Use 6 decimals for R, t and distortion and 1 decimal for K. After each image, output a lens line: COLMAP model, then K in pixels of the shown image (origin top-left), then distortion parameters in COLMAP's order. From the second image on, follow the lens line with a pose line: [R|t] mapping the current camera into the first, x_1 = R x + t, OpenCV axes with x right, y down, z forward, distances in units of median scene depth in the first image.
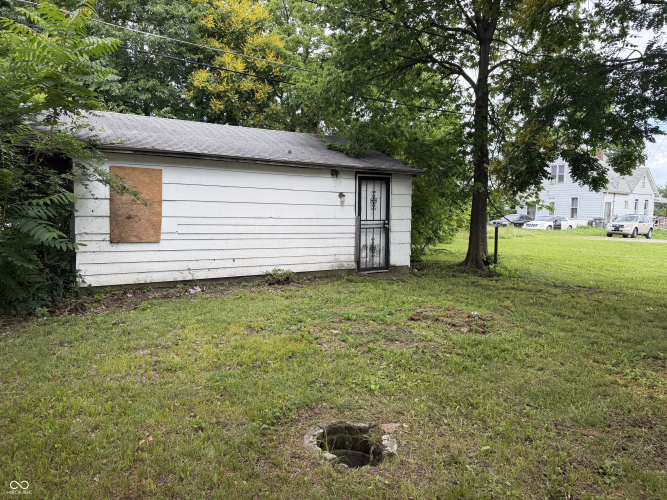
lens RADIAL K [[473.1, 0, 333.5], [0, 473.1, 250.0], [0, 0, 1]] dist [0.047512, -0.004257]
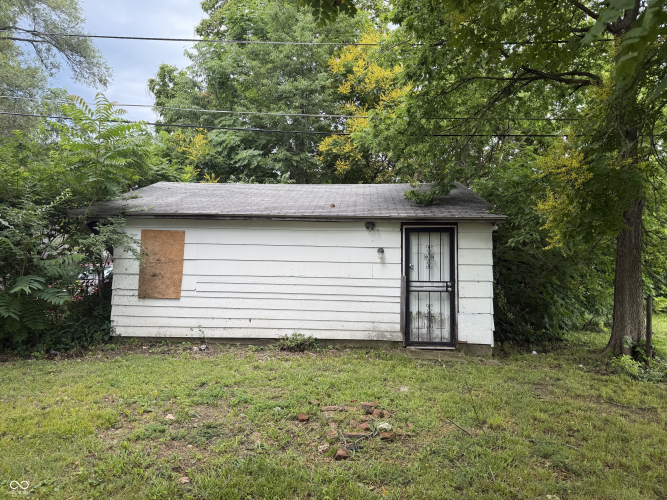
lens RADIAL K [[473.1, 0, 333.5], [0, 473.1, 250.0], [0, 0, 1]] dist [0.047512, -0.004257]
pose [[0.816685, -0.022437, -0.576648, 0.425885], [-0.050723, 0.992586, -0.110458, -0.020048], [0.574851, 0.119459, 0.809491, 0.263536]]
